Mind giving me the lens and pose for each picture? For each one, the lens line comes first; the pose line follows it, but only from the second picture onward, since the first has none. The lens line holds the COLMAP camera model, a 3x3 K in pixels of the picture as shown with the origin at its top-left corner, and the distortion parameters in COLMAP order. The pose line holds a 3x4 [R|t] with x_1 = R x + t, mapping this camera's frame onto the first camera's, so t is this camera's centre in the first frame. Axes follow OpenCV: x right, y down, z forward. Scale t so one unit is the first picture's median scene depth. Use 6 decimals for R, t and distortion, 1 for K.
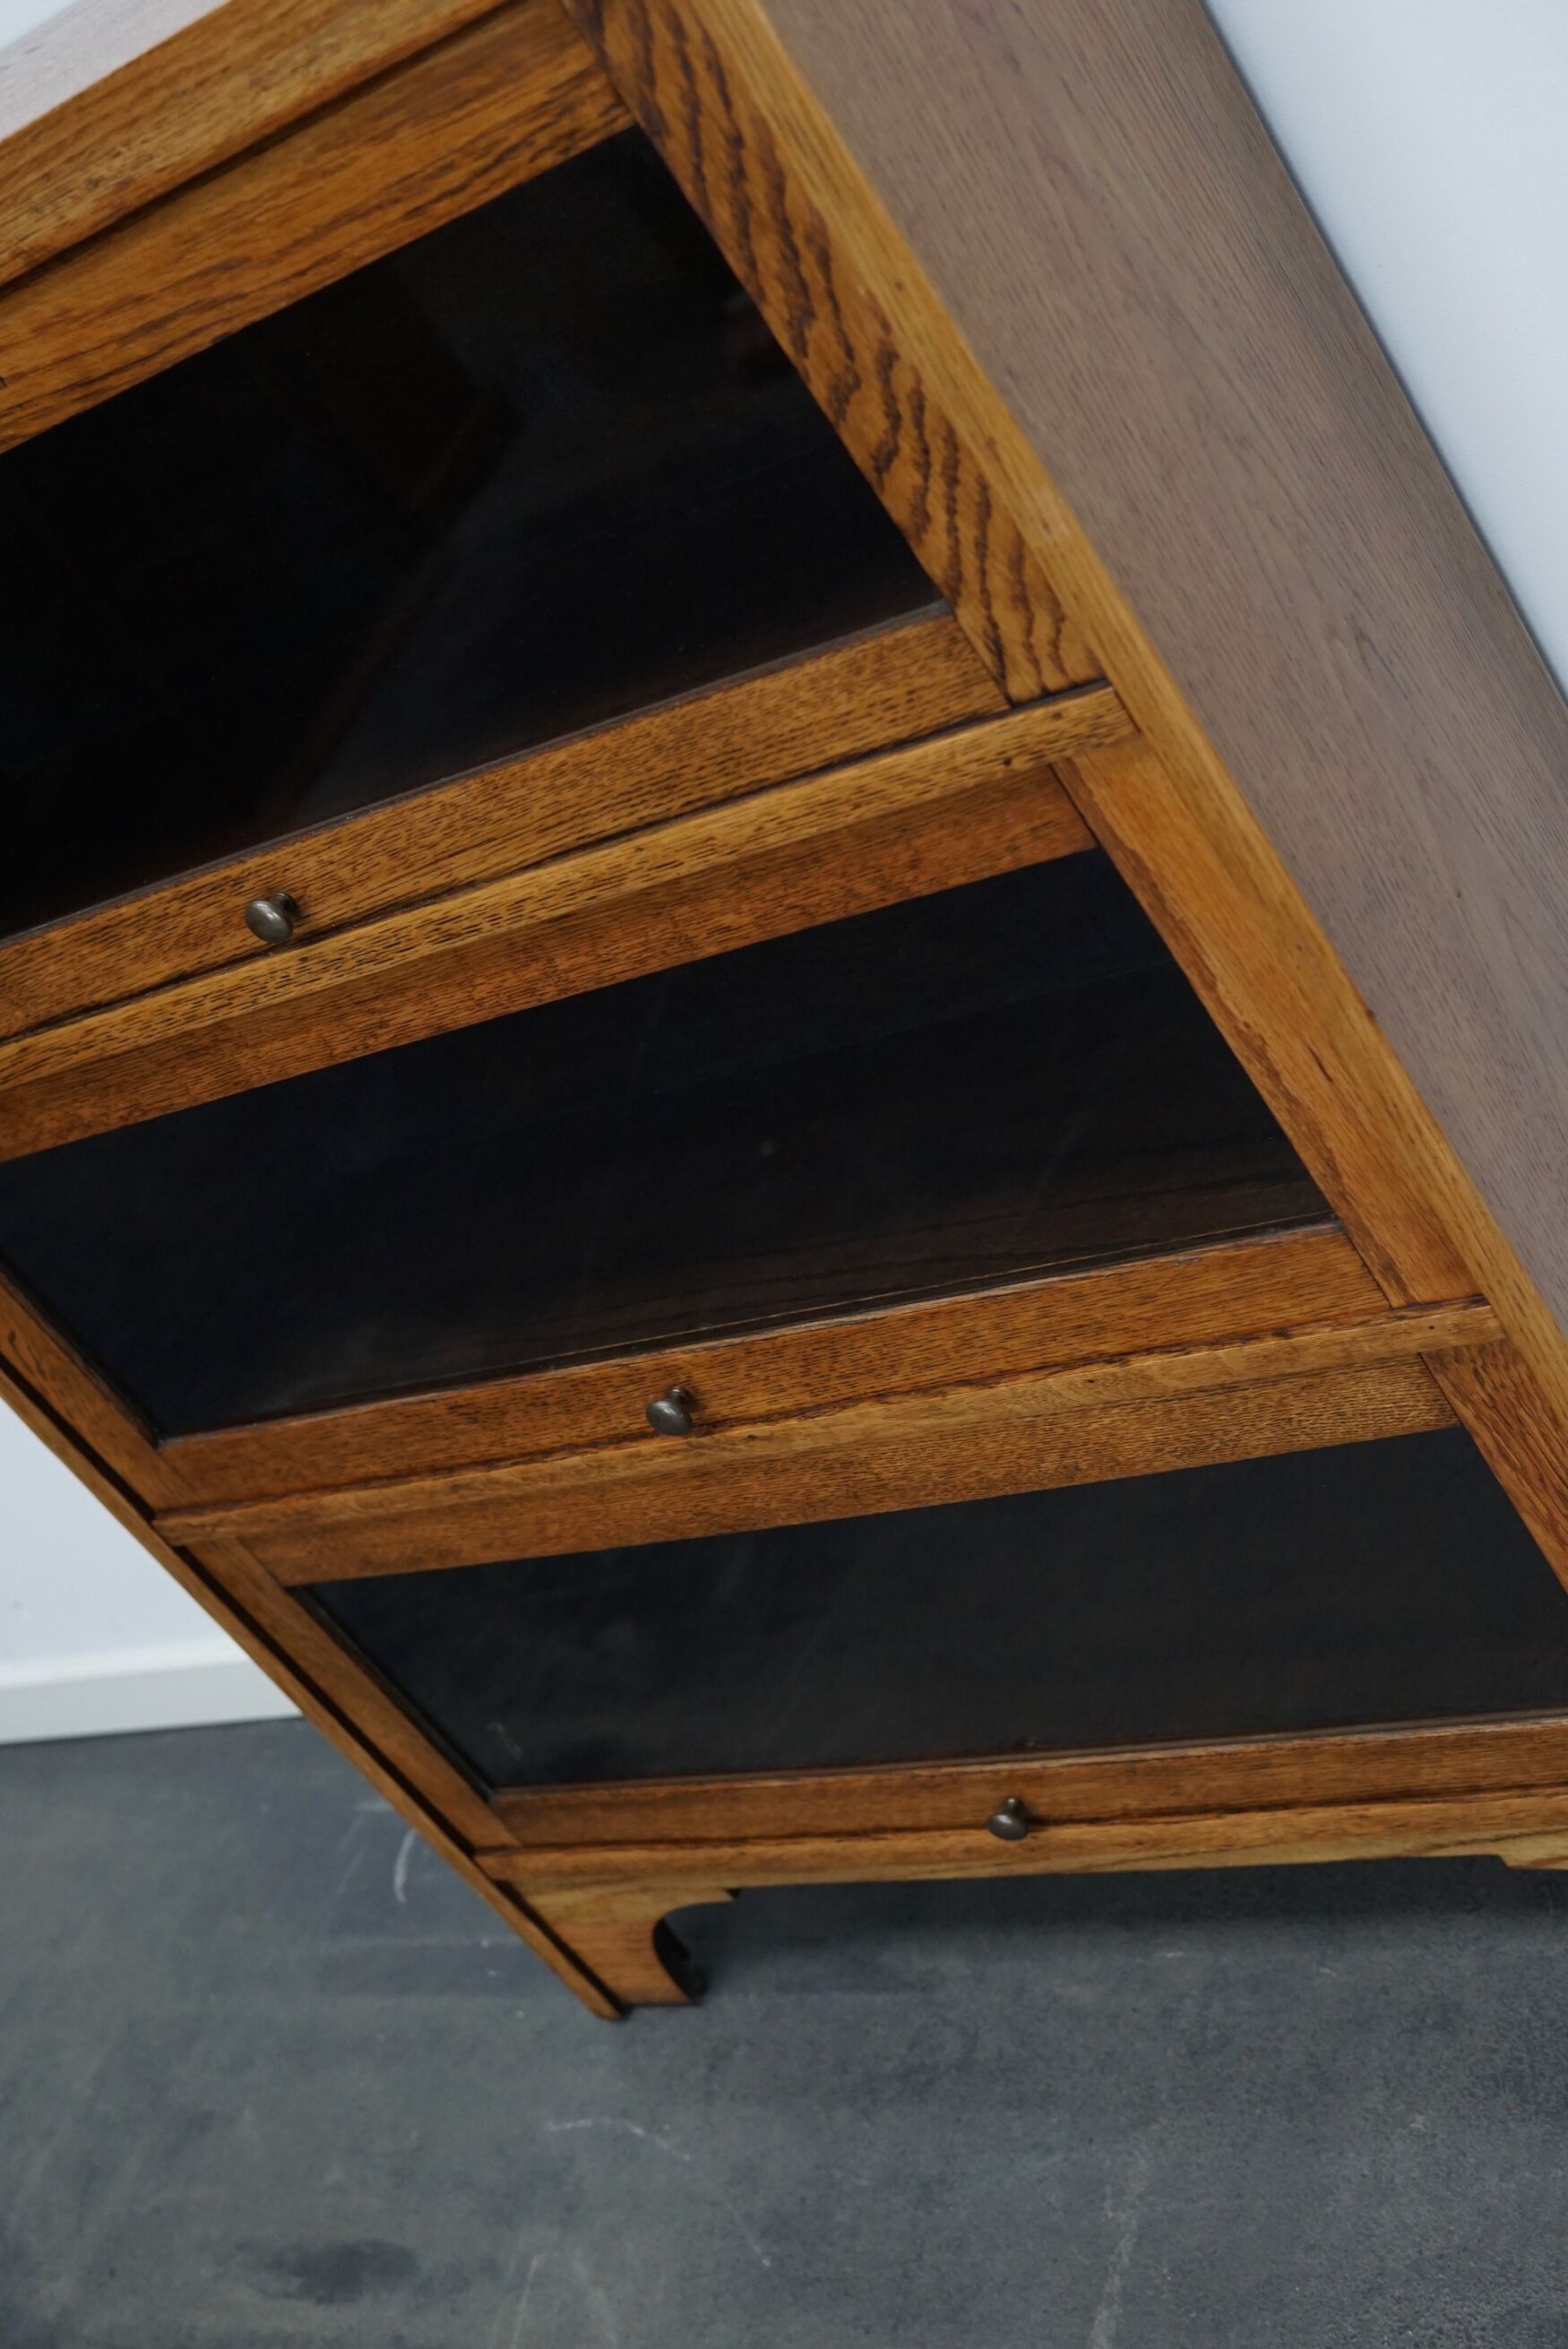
lens RADIAL K [[3016.5, 0, 802.4], [0, 3016.5, 1154.5], [0, 0, 1]] dist [-0.081388, 0.000000]
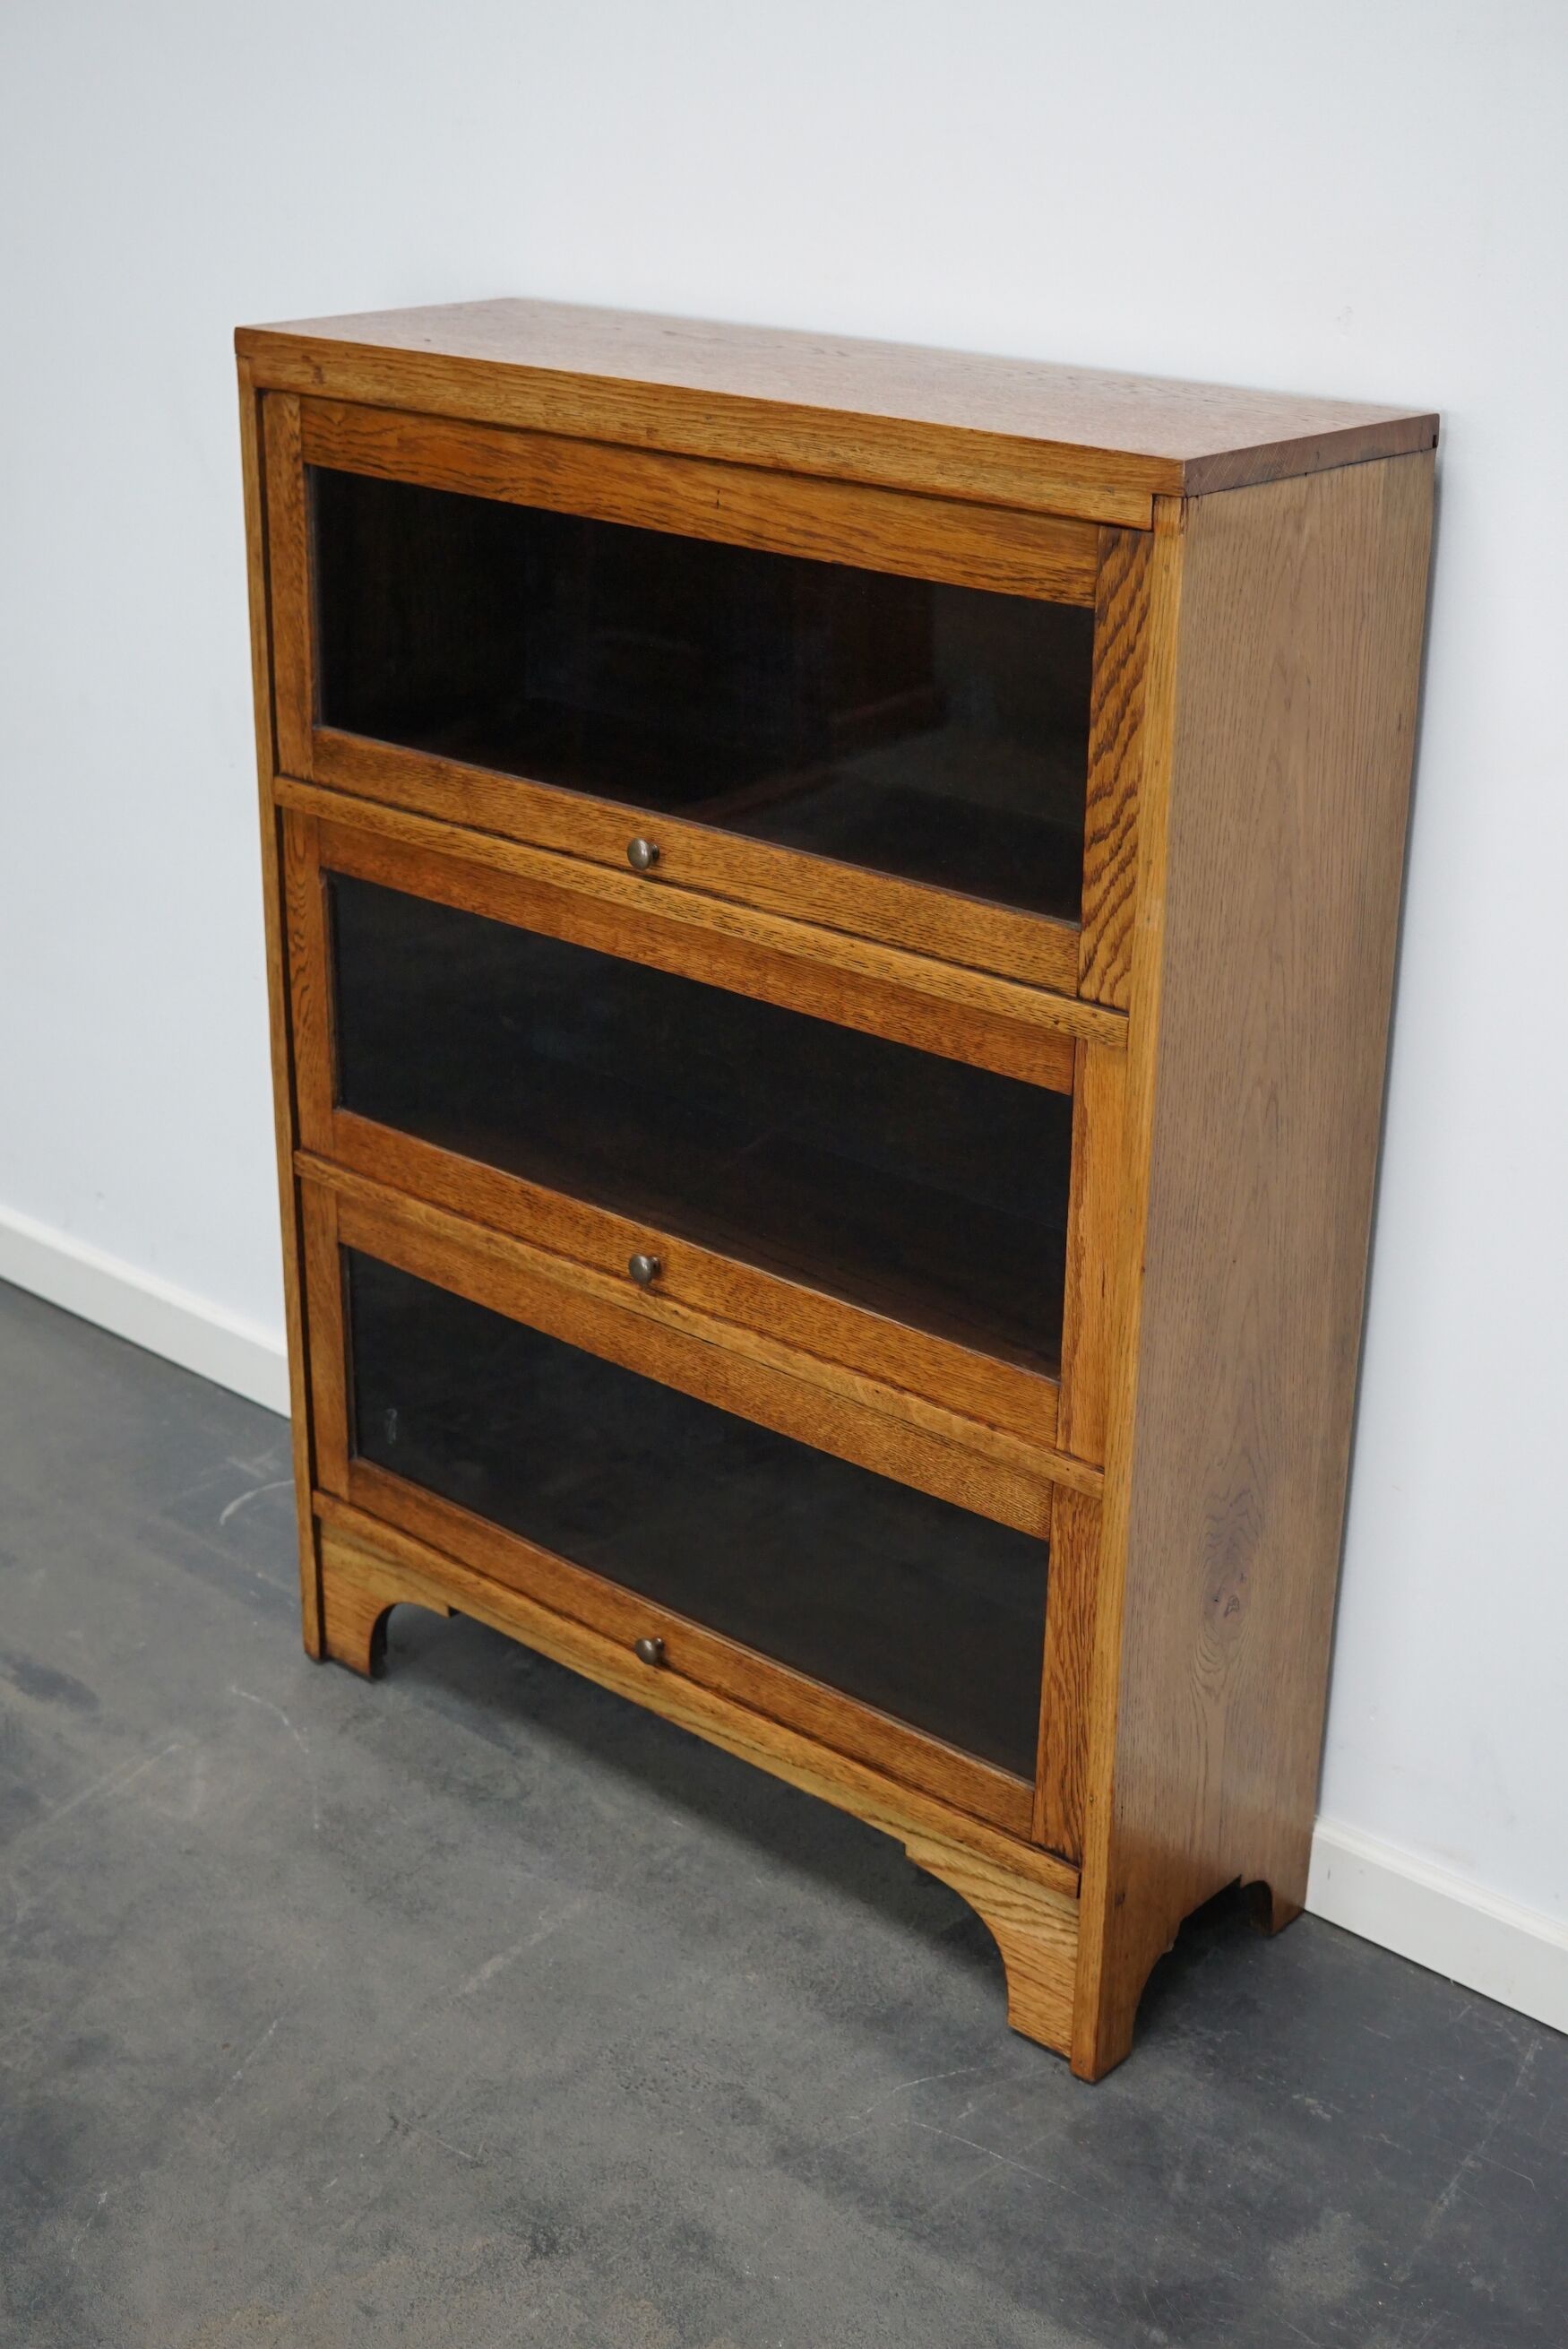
lens RADIAL K [[3016.5, 0, 790.6], [0, 3016.5, 1161.5], [0, 0, 1]] dist [-0.081388, 0.000000]
pose [[0.802653, 0.594638, -0.046413, 0.063750], [-0.596123, 0.797220, -0.095279, 0.164569], [-0.019655, 0.104144, 0.994368, -0.616897]]
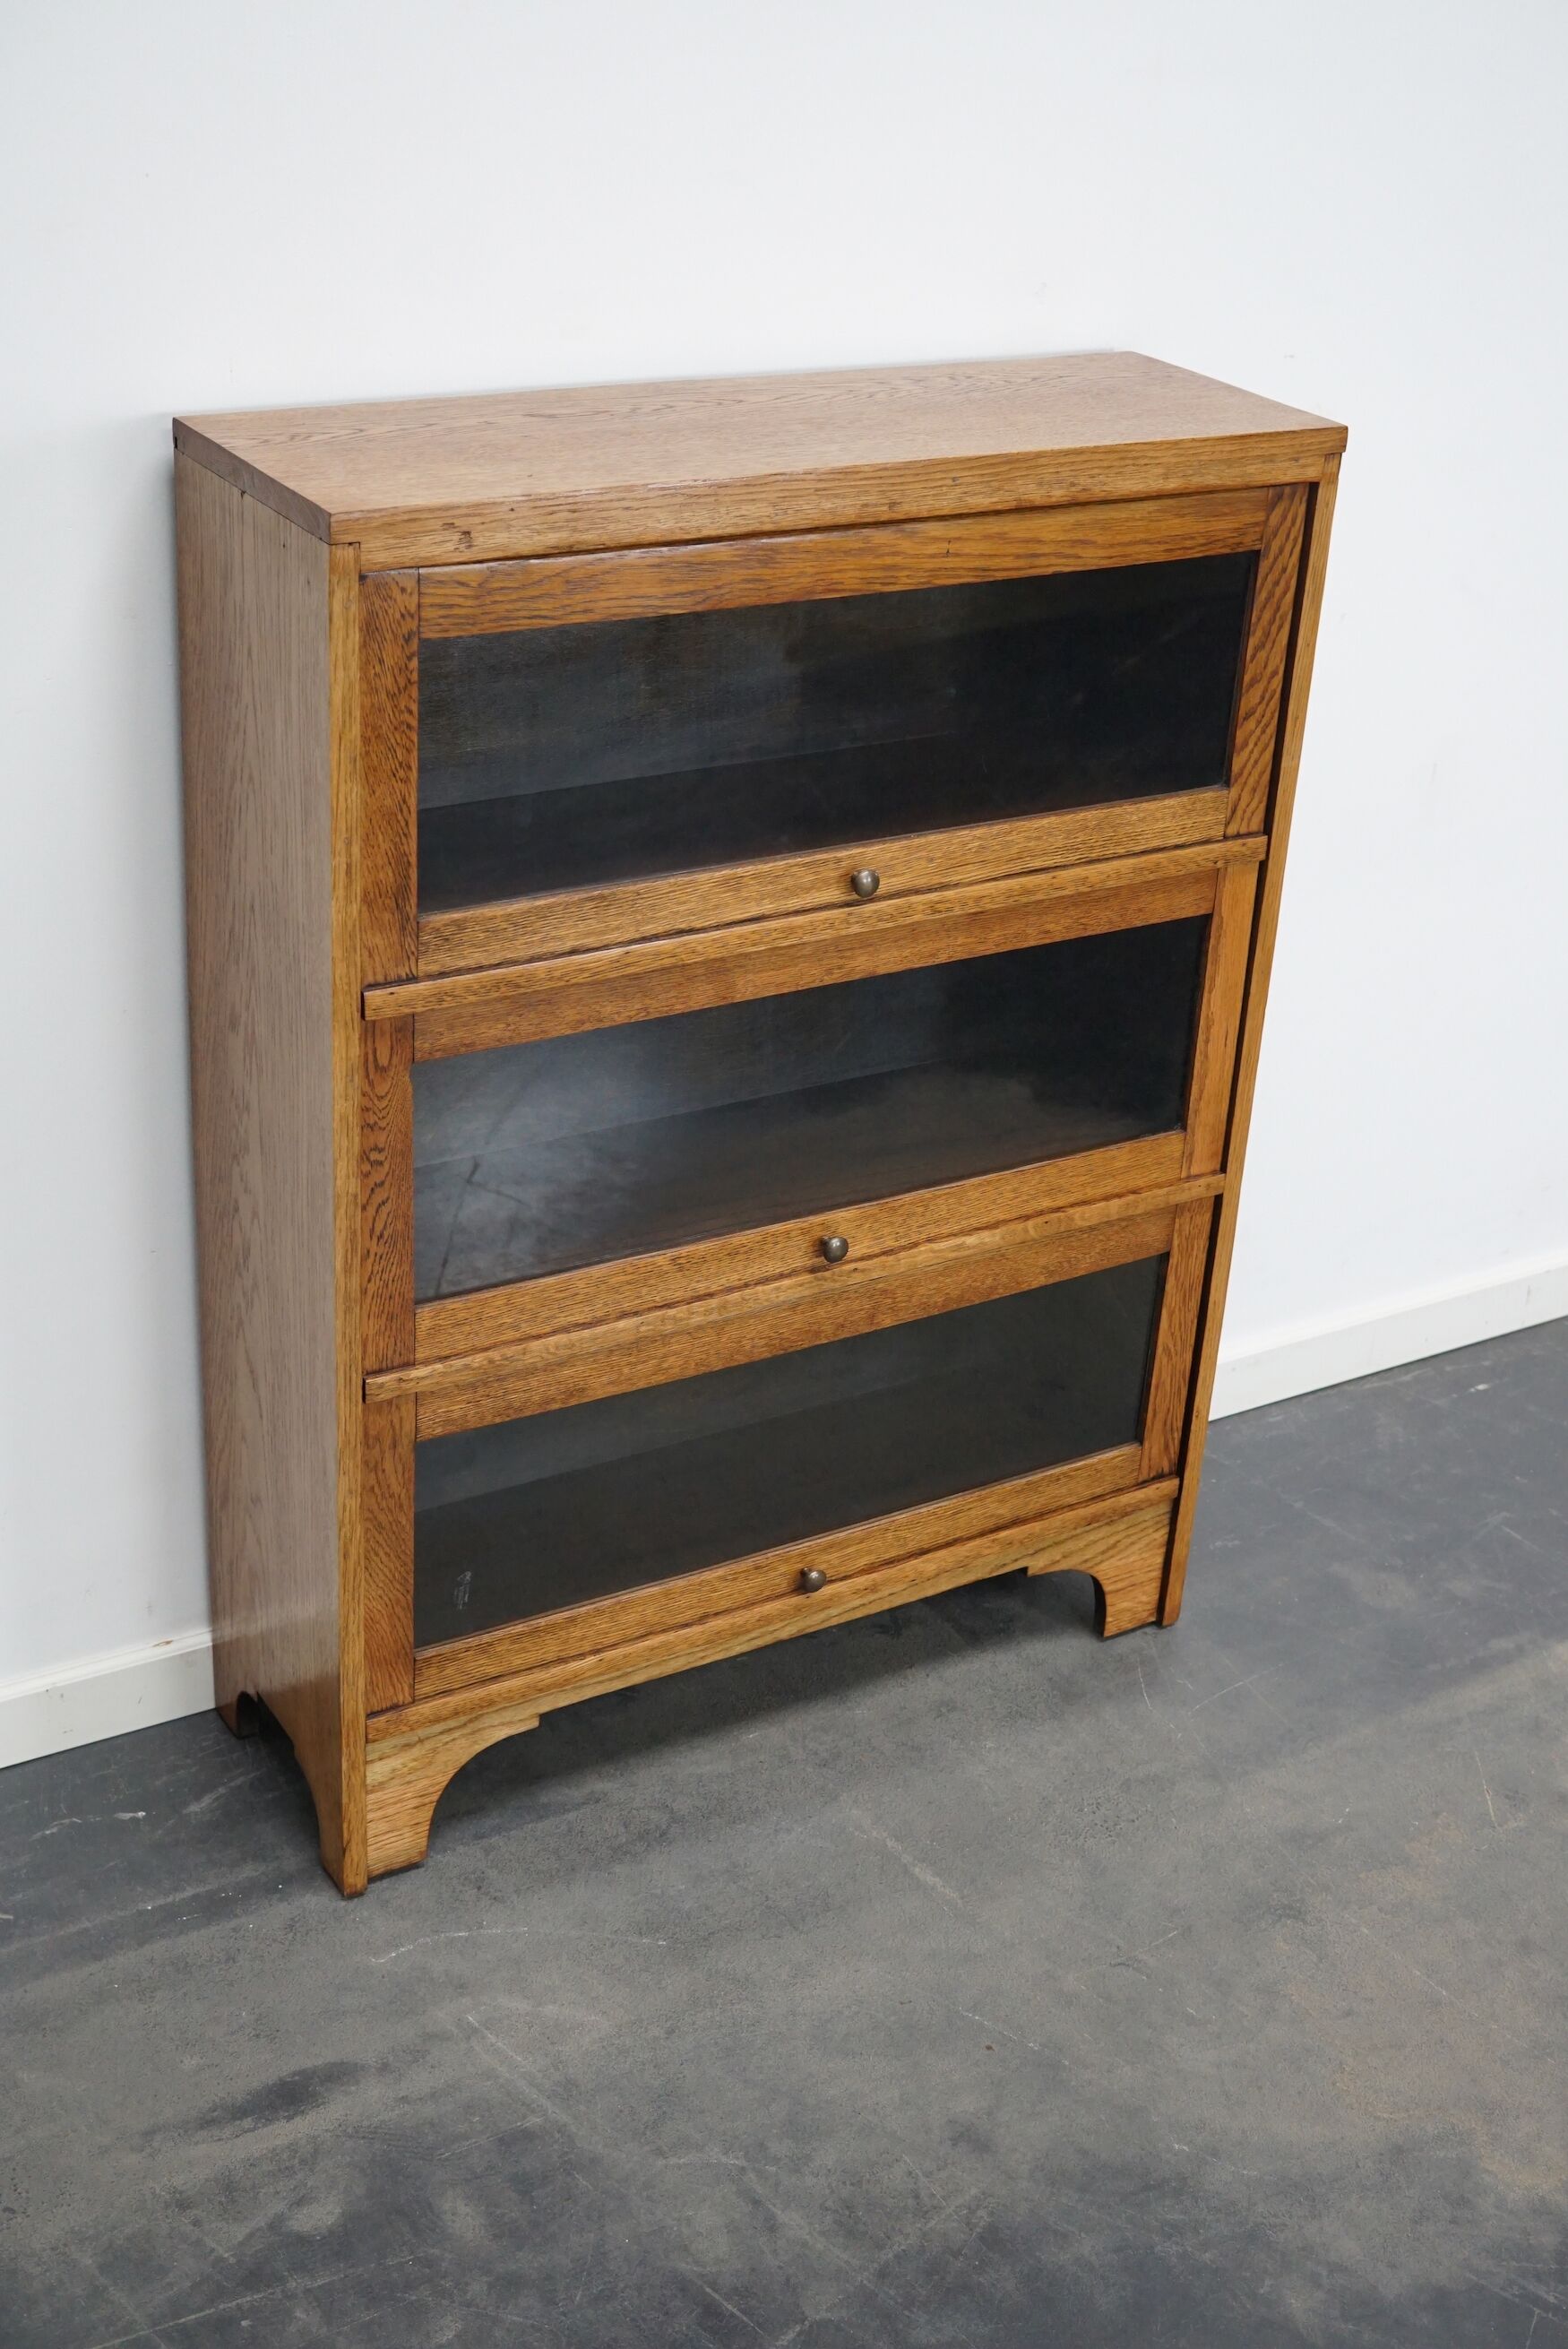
lens RADIAL K [[3016.5, 0, 778.9], [0, 3016.5, 1175.1], [0, 0, 1]] dist [-0.081388, 0.000000]
pose [[0.463531, 0.178535, 0.867908, -1.754603], [0.158240, 0.947066, -0.279331, 0.588430], [-0.871837, 0.266816, 0.410743, 0.362143]]
